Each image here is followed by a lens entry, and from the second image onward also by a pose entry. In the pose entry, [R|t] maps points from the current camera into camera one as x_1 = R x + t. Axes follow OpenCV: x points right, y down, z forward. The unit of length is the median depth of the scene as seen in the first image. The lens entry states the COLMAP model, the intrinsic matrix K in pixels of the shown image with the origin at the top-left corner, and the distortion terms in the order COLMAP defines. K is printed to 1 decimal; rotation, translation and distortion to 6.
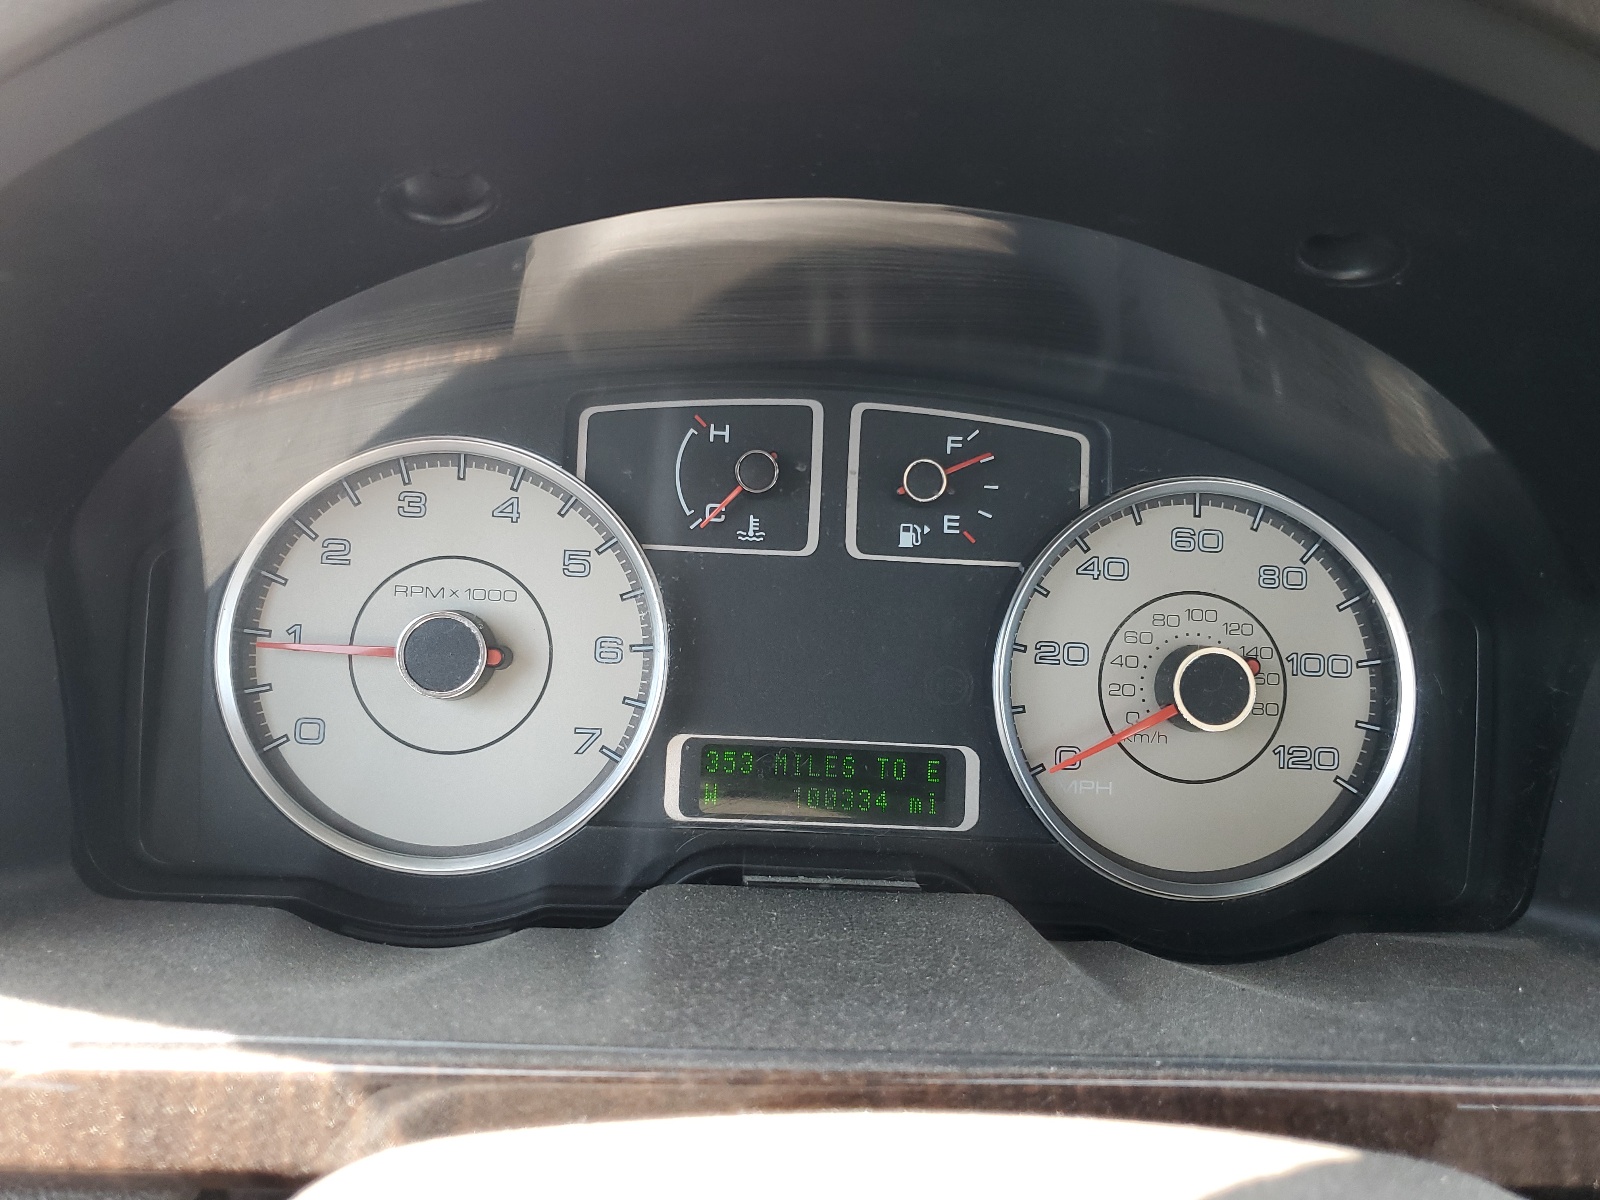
lens RADIAL K [[1213.4, 0, 798.8], [0, 1213.4, 600.0], [0, 0, 1]] dist [0.002389, 0.000765]
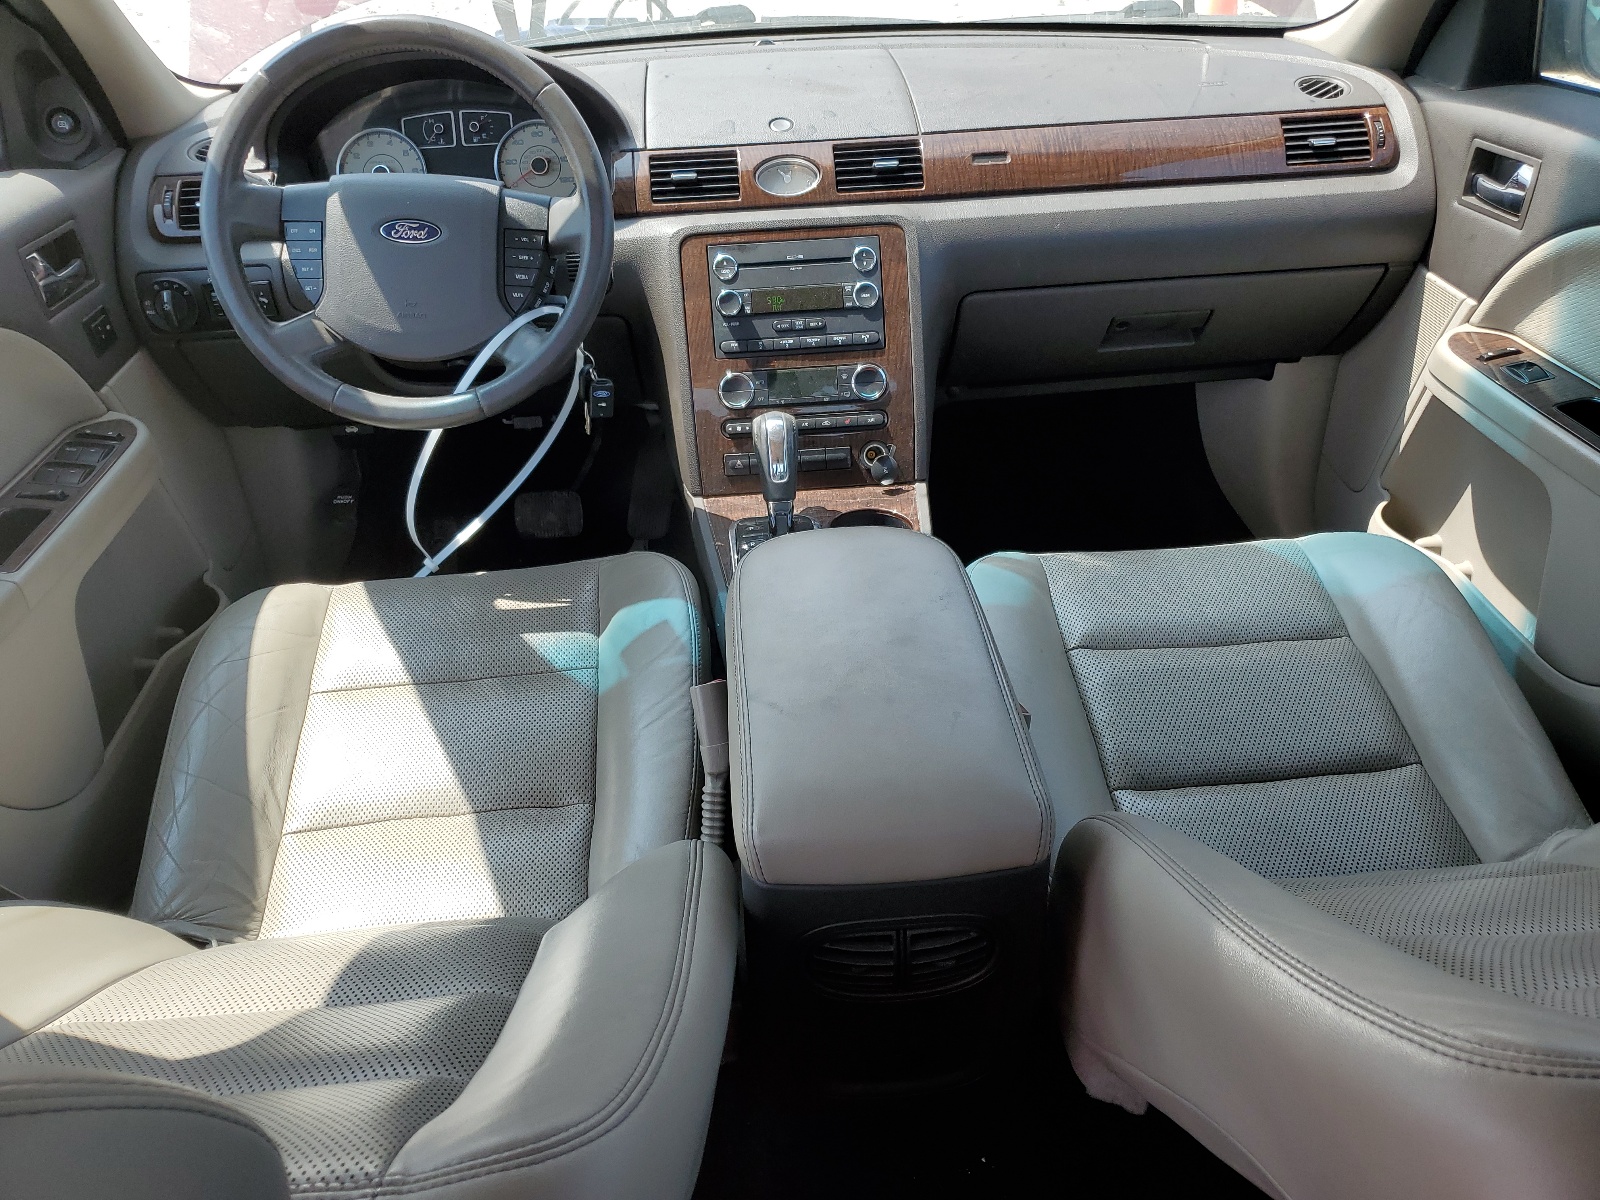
lens RADIAL K [[1213.4, 0, 801.4], [0, 1213.4, 600.3], [0, 0, 1]] dist [0.002389, 0.000765]
pose [[0.991015, -0.068883, -0.114652, 1.758218], [0.089652, 0.978222, 0.187204, 0.922430], [0.099260, -0.195800, 0.975607, -3.779606]]
